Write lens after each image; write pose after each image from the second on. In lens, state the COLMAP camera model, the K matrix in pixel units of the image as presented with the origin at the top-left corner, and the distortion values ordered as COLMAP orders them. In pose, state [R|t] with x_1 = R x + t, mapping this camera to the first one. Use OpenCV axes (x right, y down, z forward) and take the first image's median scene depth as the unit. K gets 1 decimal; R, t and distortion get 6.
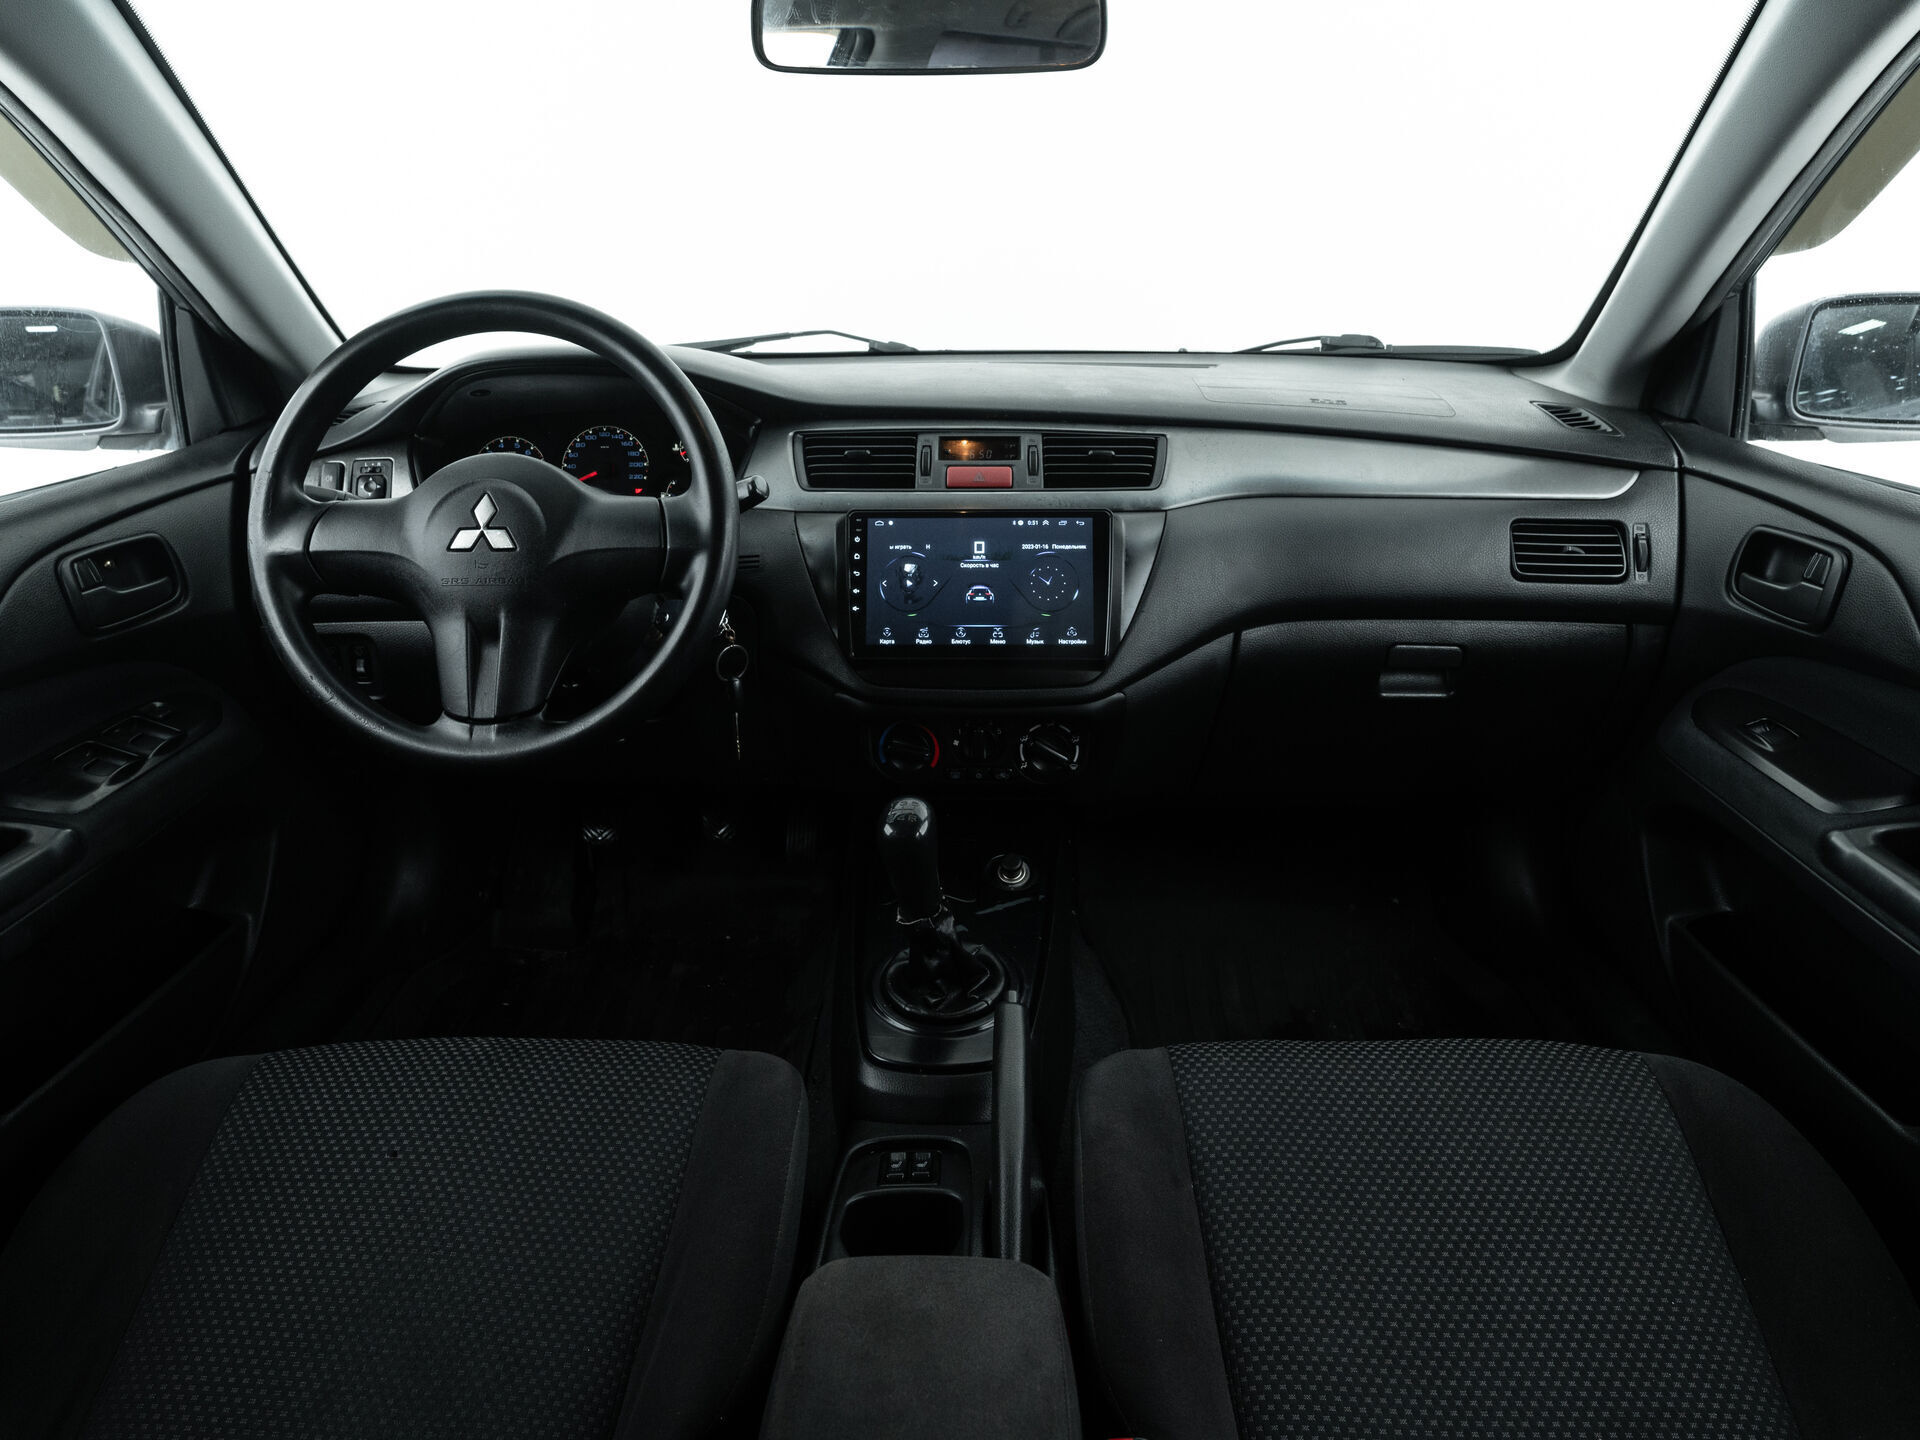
lens RADIAL K [[1230.0, 0, 951.0], [0, 1230.0, 700.1], [0, 0, 1]] dist [-0.016675, -0.010639]
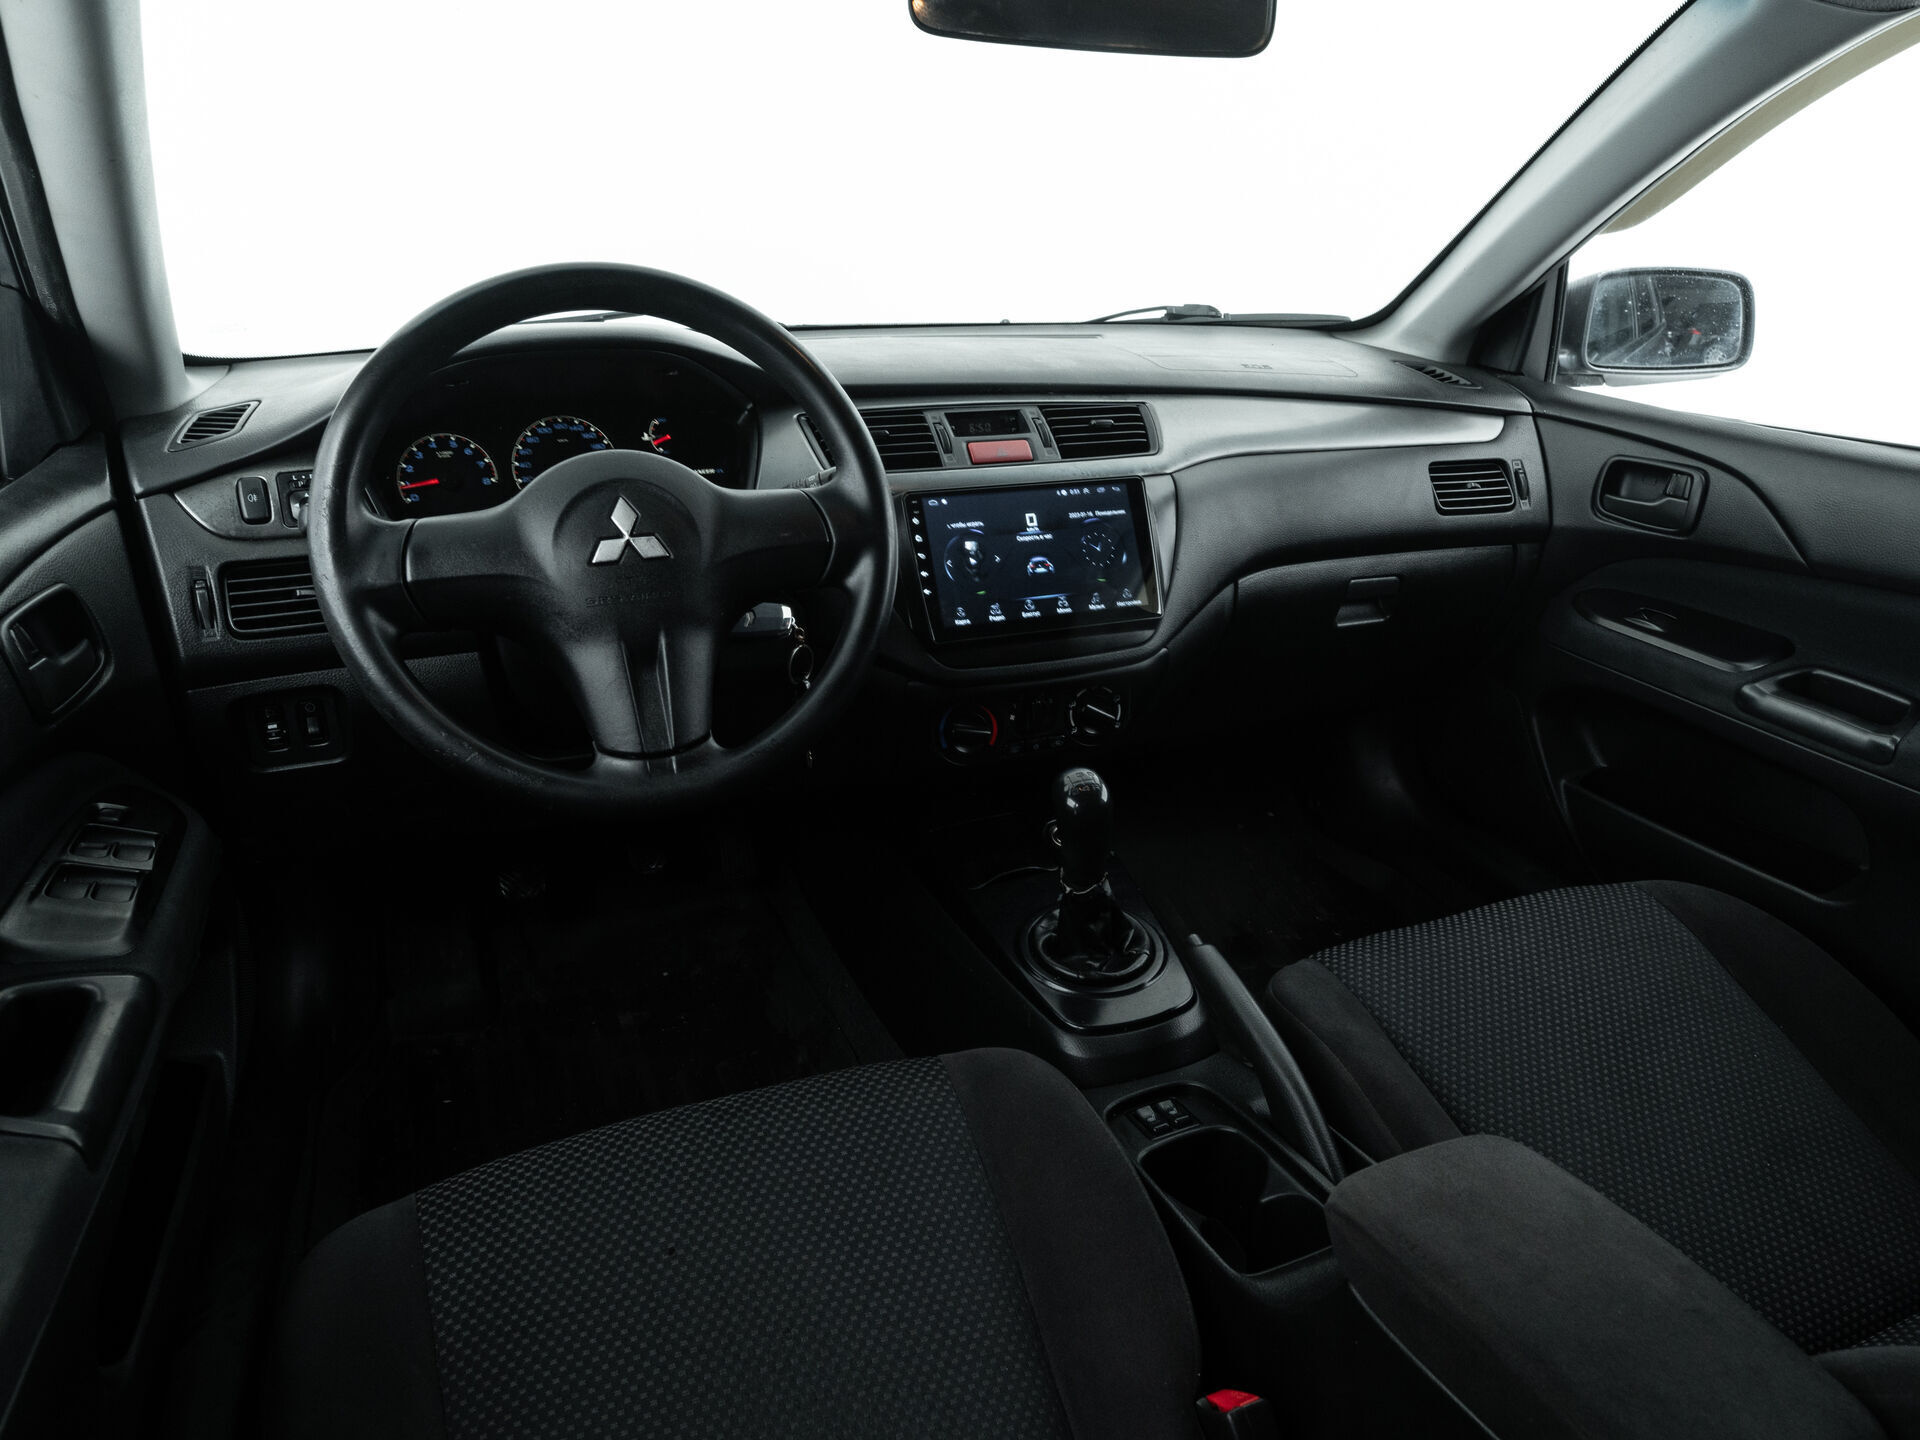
lens RADIAL K [[1230.0, 0, 965.4], [0, 1230.0, 719.0], [0, 0, 1]] dist [-0.016675, -0.010639]
pose [[0.917953, -0.134726, 0.373111, -0.421557], [0.122145, 0.990858, 0.057279, -0.026524], [-0.377417, -0.007005, 0.926017, 0.083465]]
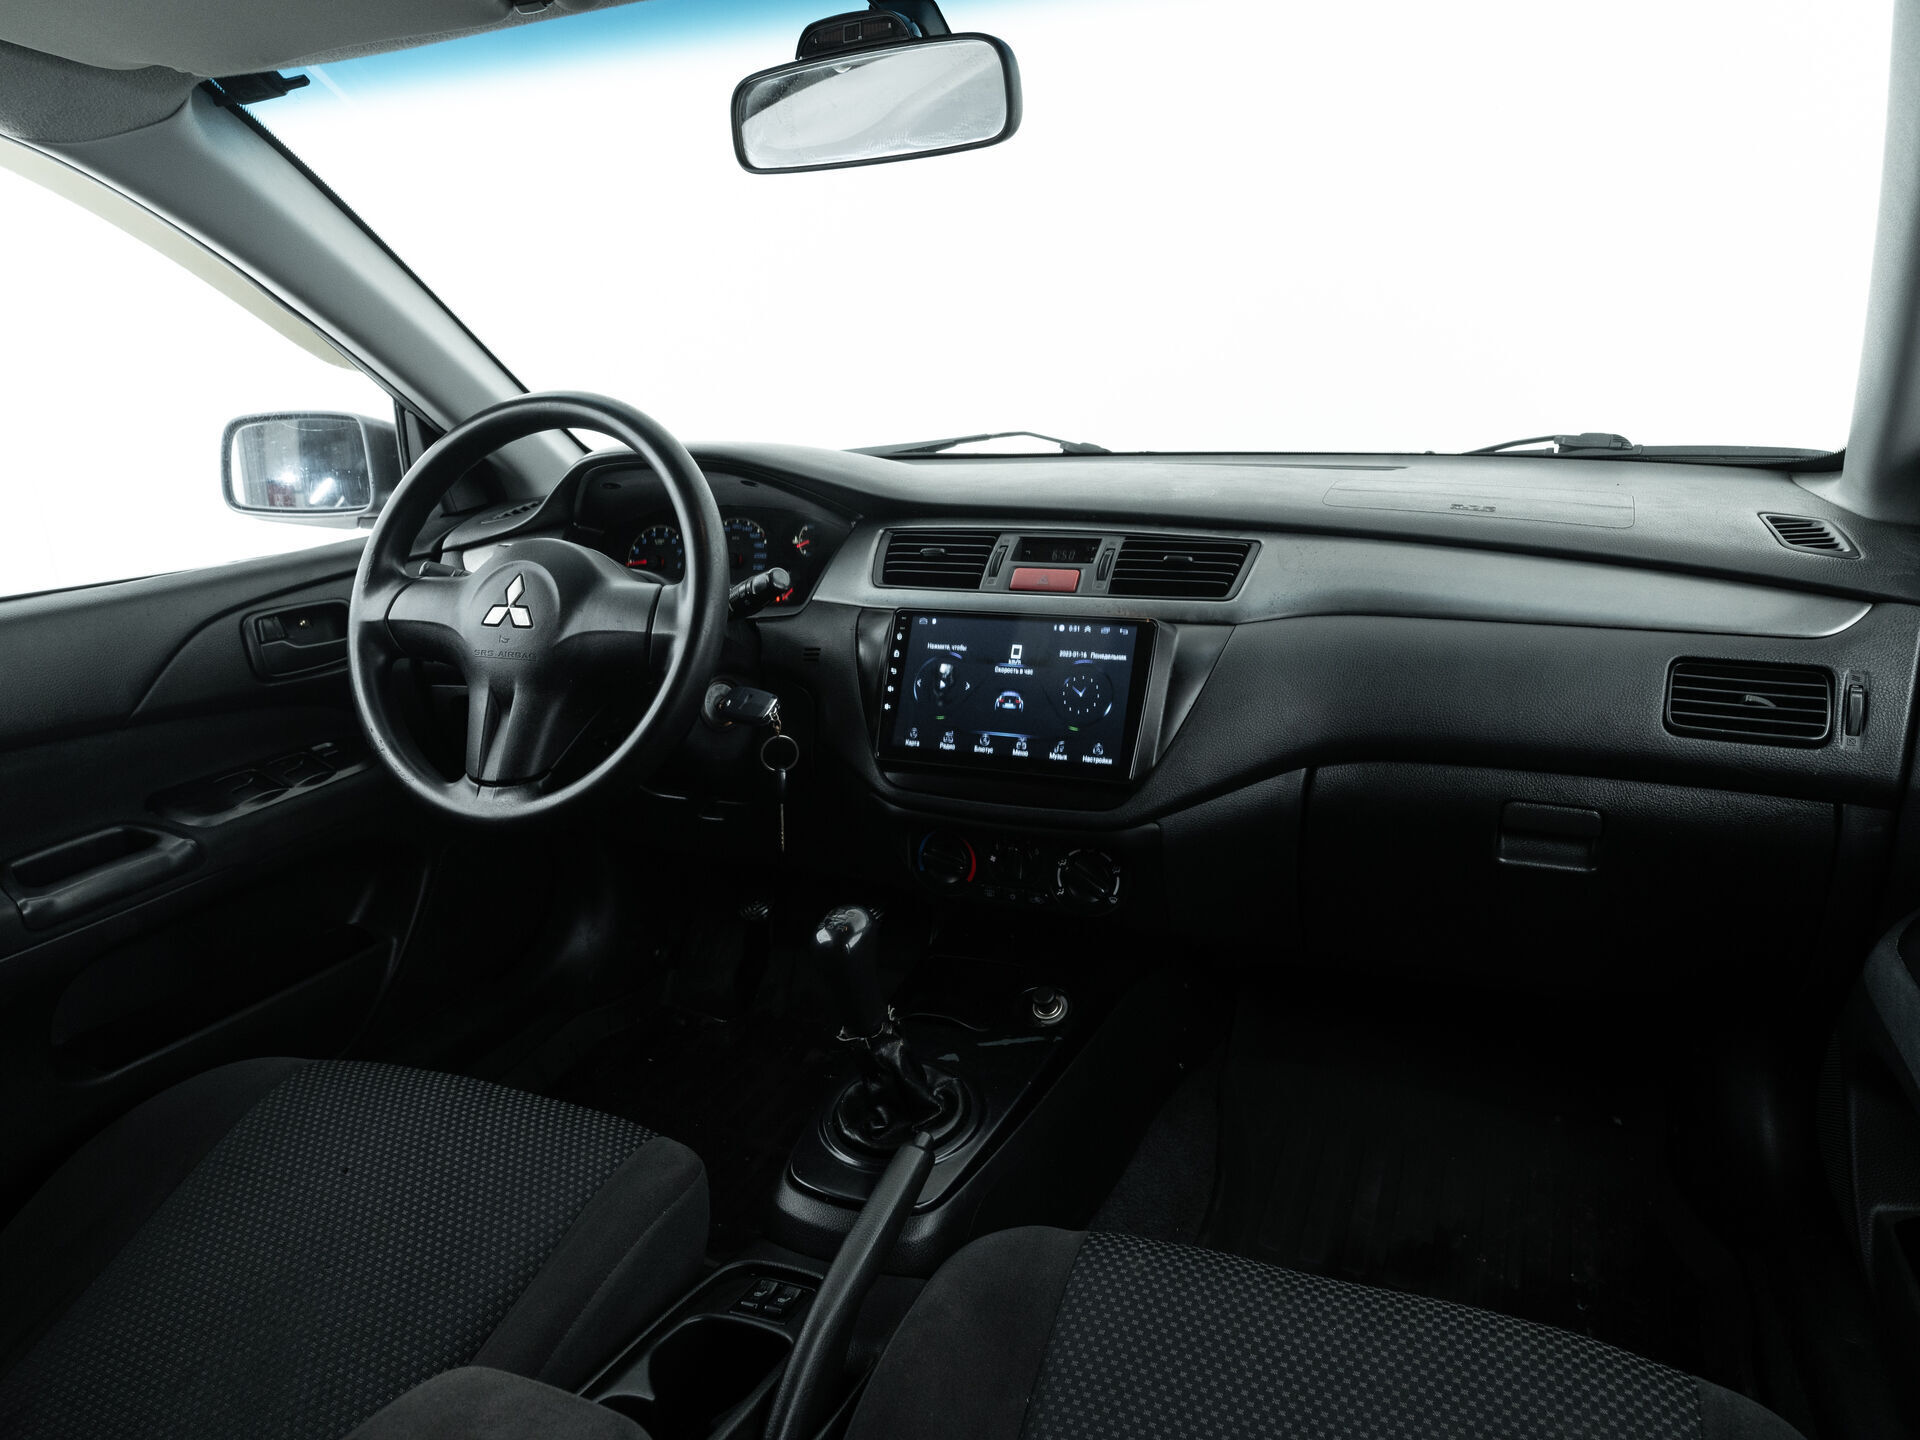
lens RADIAL K [[1230.0, 0, 946.8], [0, 1230.0, 717.1], [0, 0, 1]] dist [-0.016675, -0.010639]
pose [[0.934281, 0.075676, -0.348413, 0.301468], [-0.100935, 0.993377, -0.054897, -0.018065], [0.341952, 0.086456, 0.935732, 0.105966]]
